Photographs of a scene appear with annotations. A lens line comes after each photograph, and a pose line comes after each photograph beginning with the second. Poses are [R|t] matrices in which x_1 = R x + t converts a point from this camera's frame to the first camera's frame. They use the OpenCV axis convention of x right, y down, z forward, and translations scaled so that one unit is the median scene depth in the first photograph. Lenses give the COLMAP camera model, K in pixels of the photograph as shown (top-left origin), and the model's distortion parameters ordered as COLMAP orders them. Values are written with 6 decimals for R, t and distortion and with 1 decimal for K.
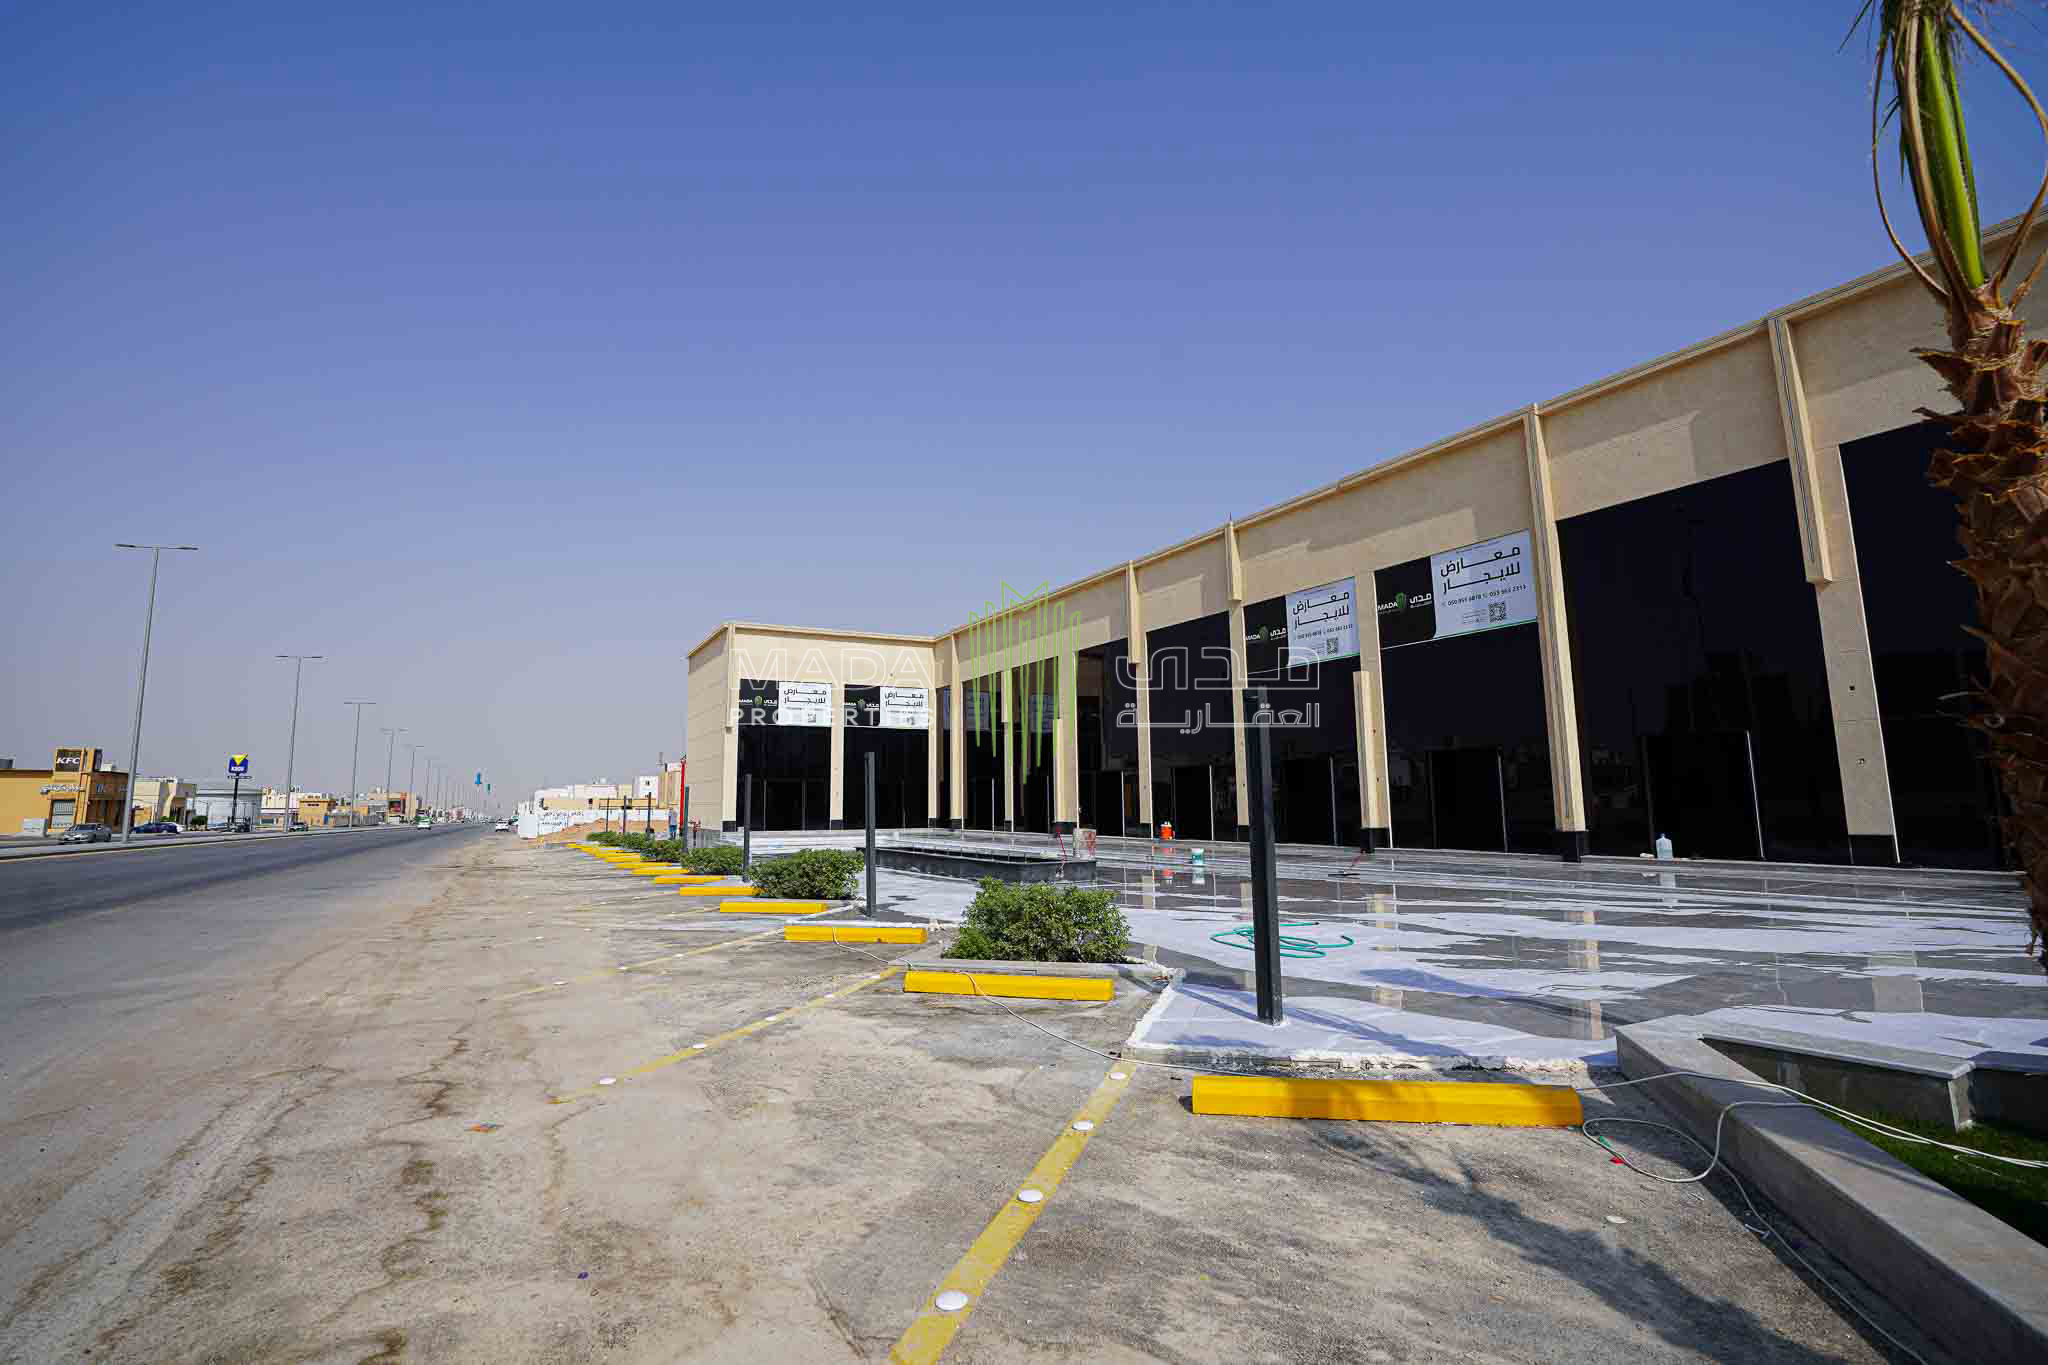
lens RADIAL K [[943.2, 0, 1009.5], [0, 943.2, 668.0], [0, 0, 1]] dist [-0.074067, 0.031534]
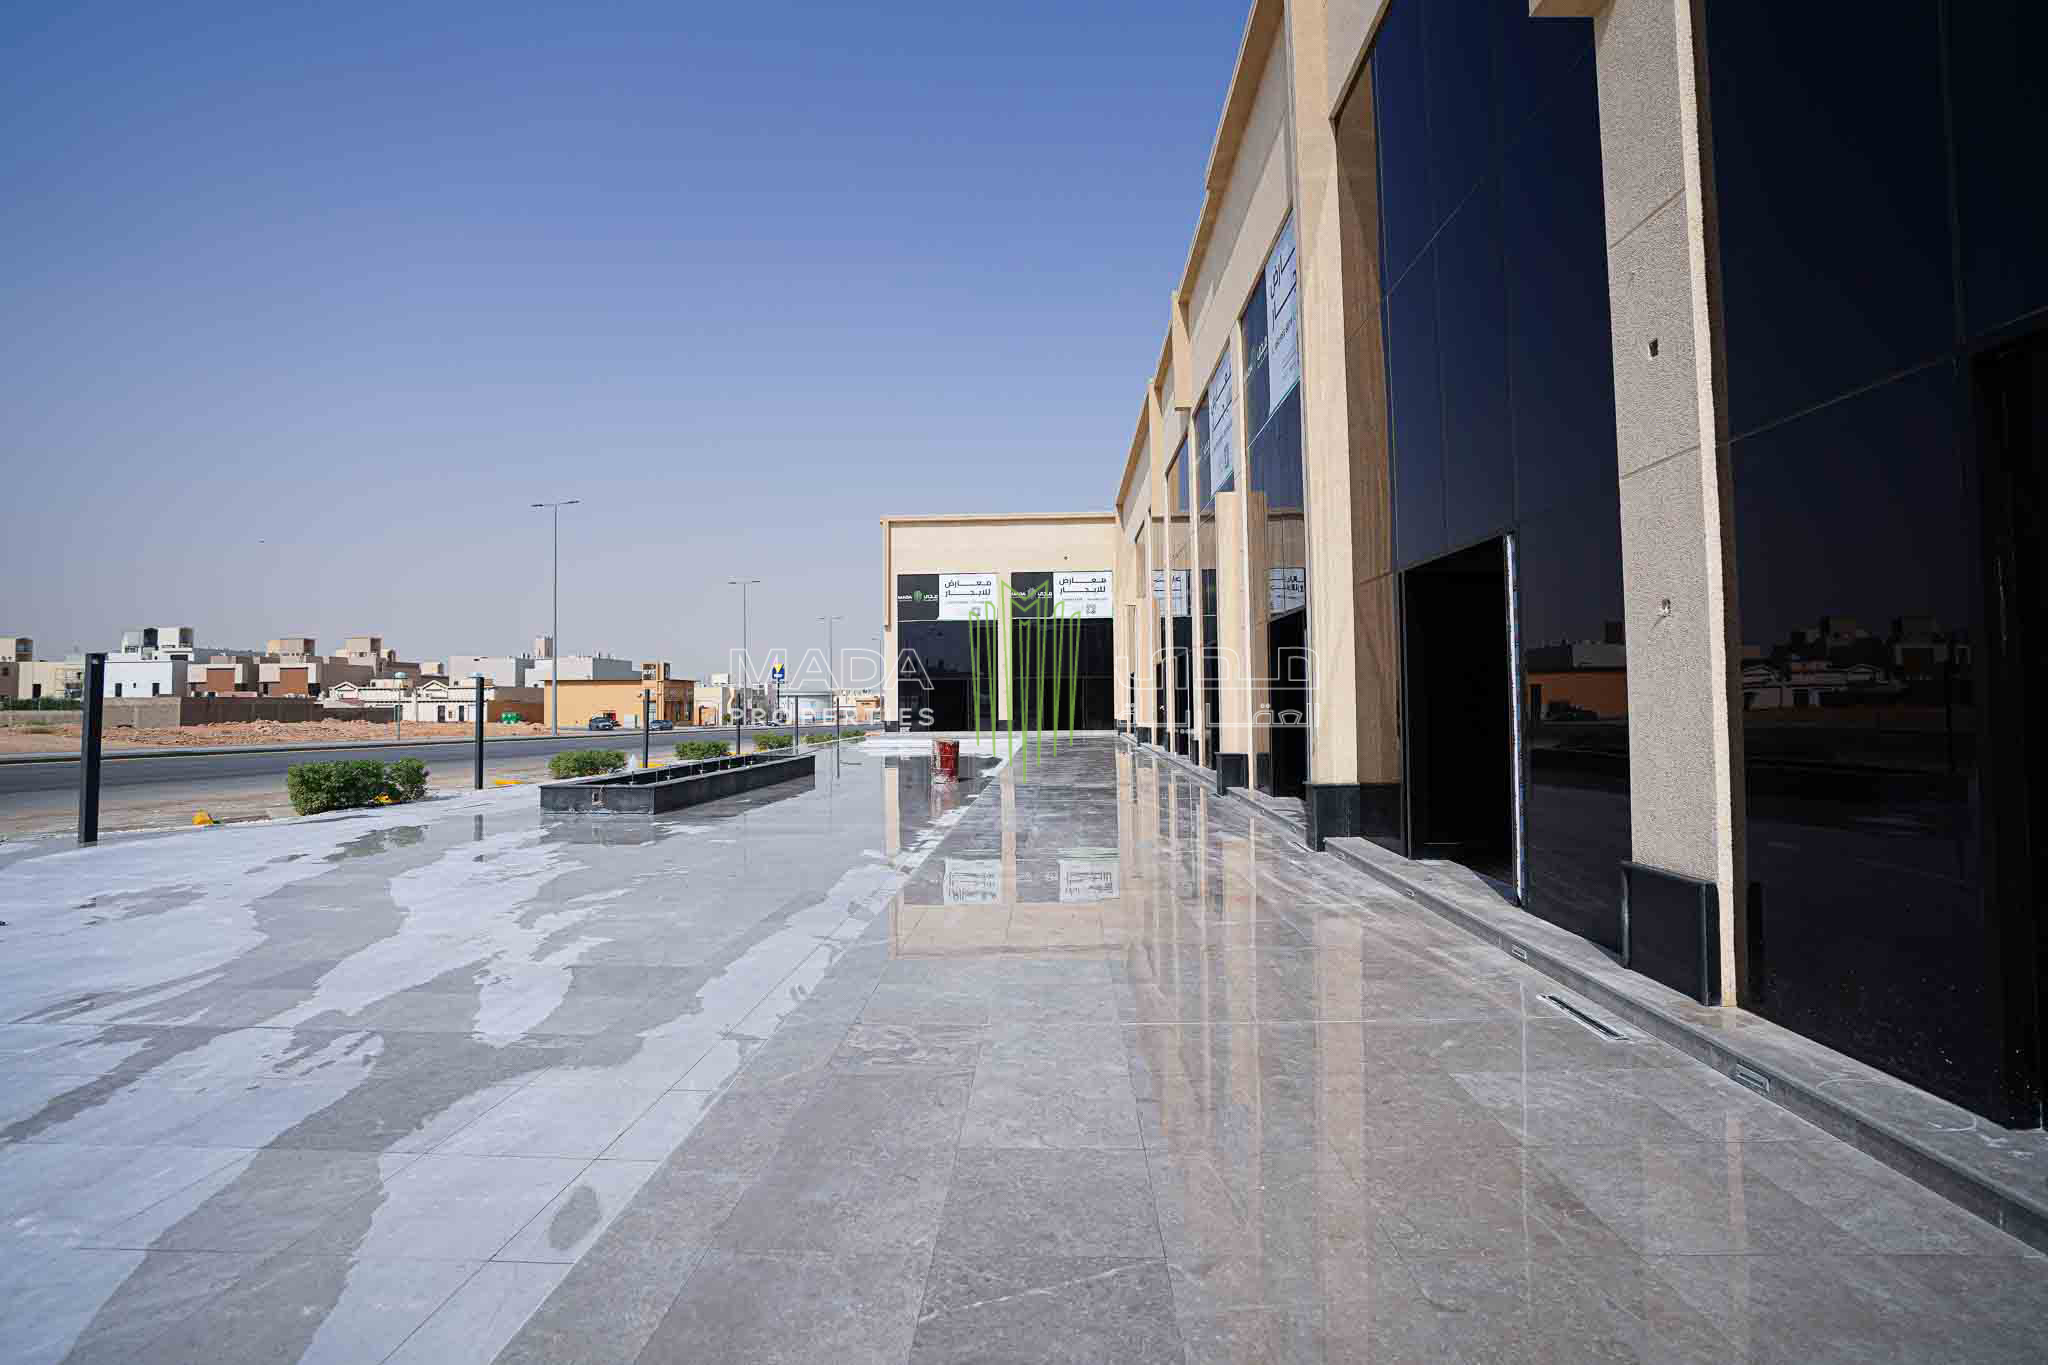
lens RADIAL K [[943.2, 0, 1009.5], [0, 943.2, 668.0], [0, 0, 1]] dist [-0.074067, 0.031534]
pose [[0.855343, -0.017626, -0.517762, 0.547715], [0.075087, 0.993086, 0.090237, 0.049975], [0.512592, -0.116061, 0.850753, 0.400736]]
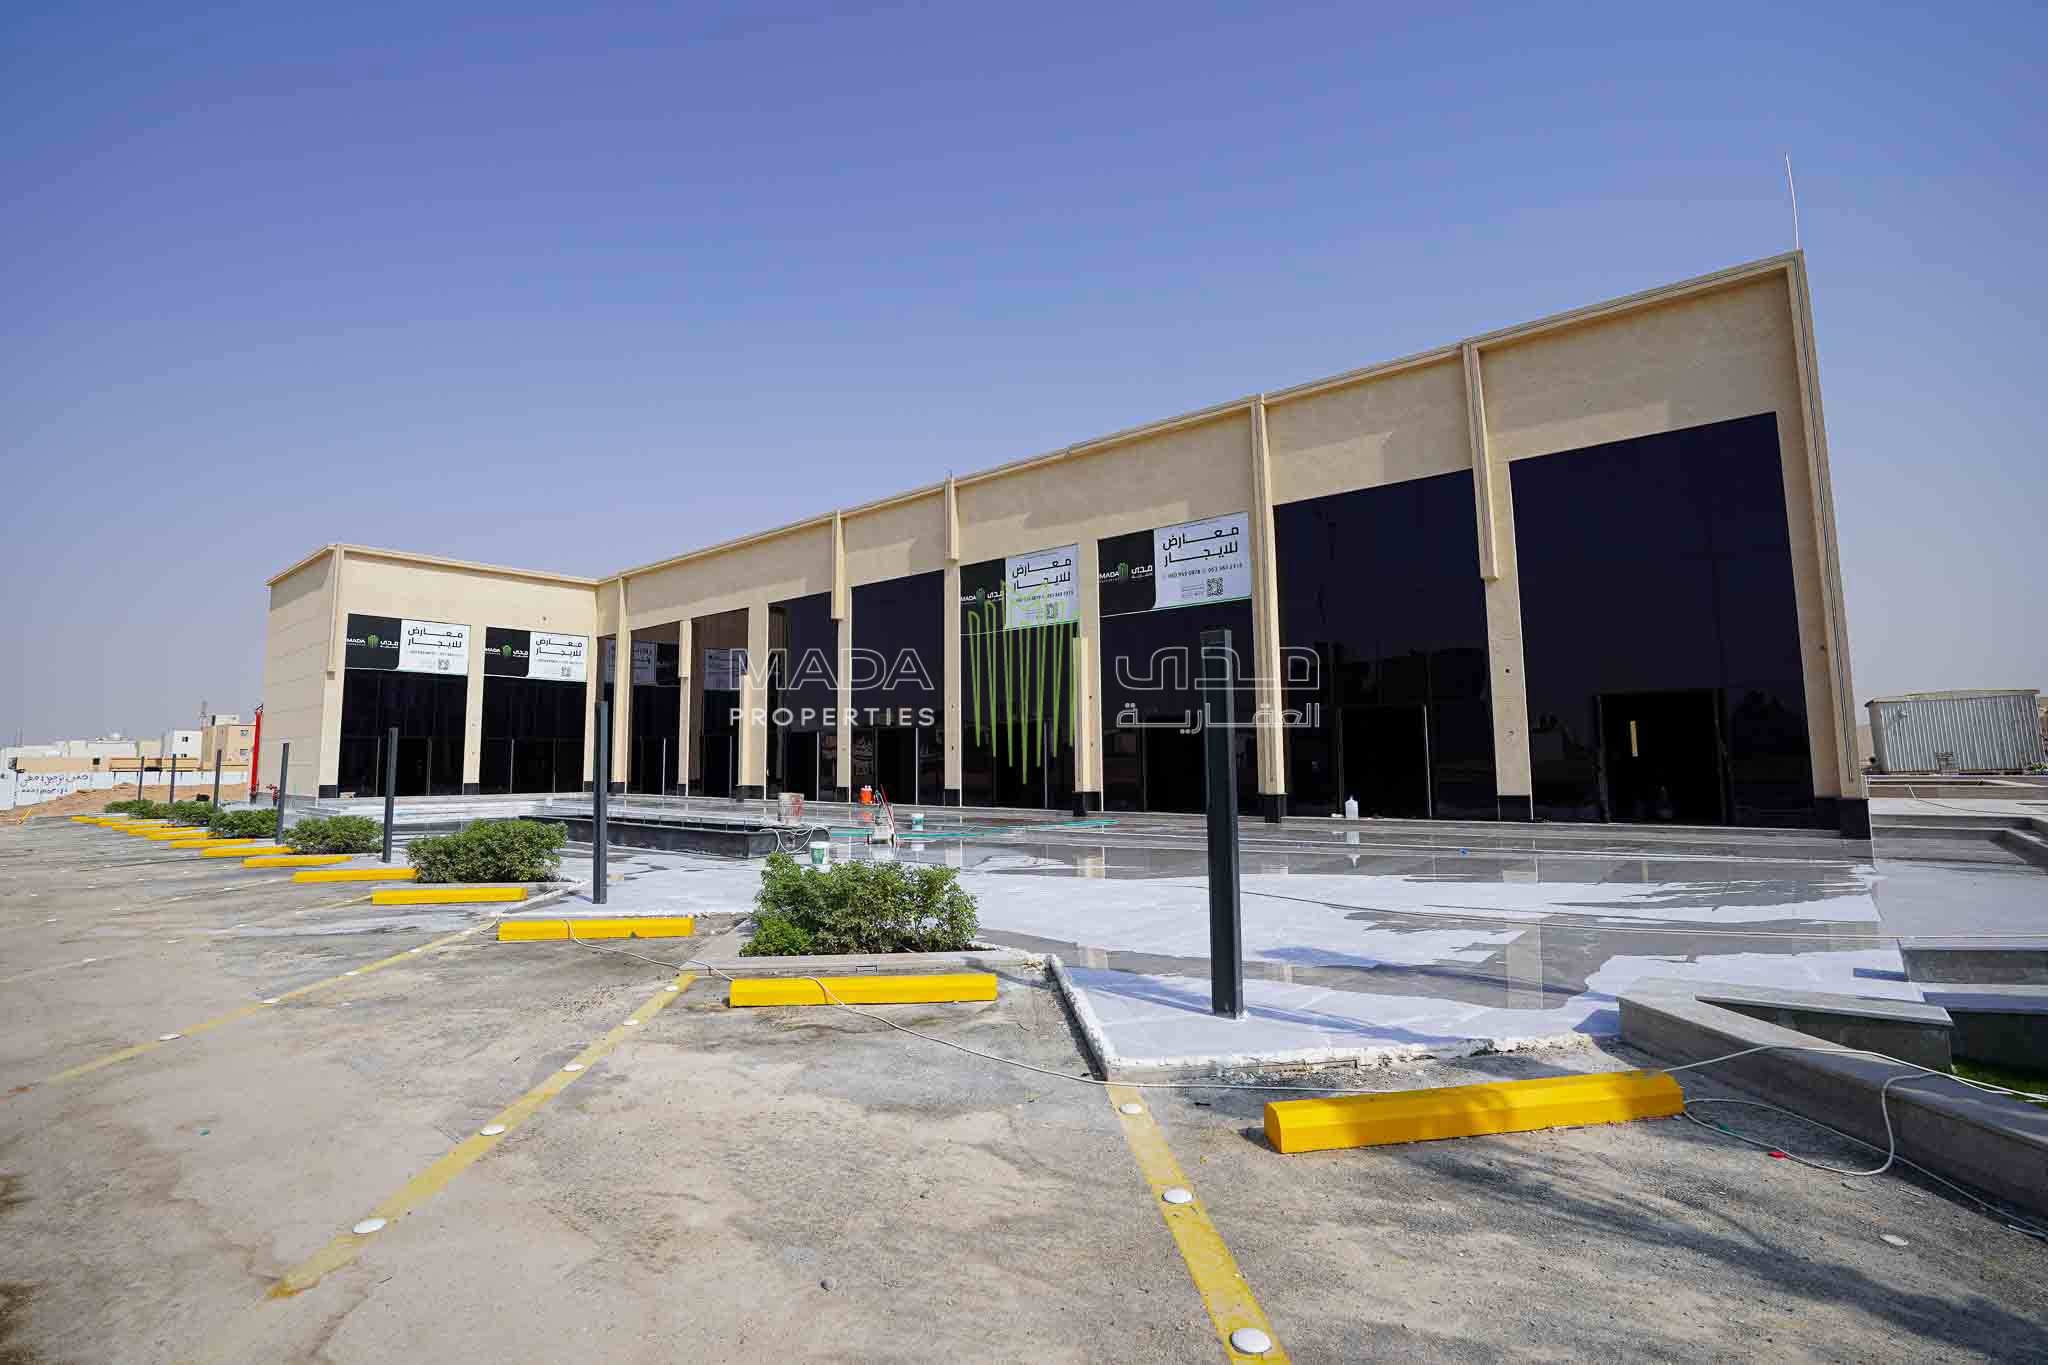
lens RADIAL K [[943.2, 0, 1009.5], [0, 943.2, 668.0], [0, 0, 1]] dist [-0.074067, 0.031534]
pose [[0.931699, 0.038250, 0.361213, -0.061400], [-0.052195, 0.998218, 0.028927, 0.010500], [-0.359463, -0.045804, 0.932035, 0.070569]]
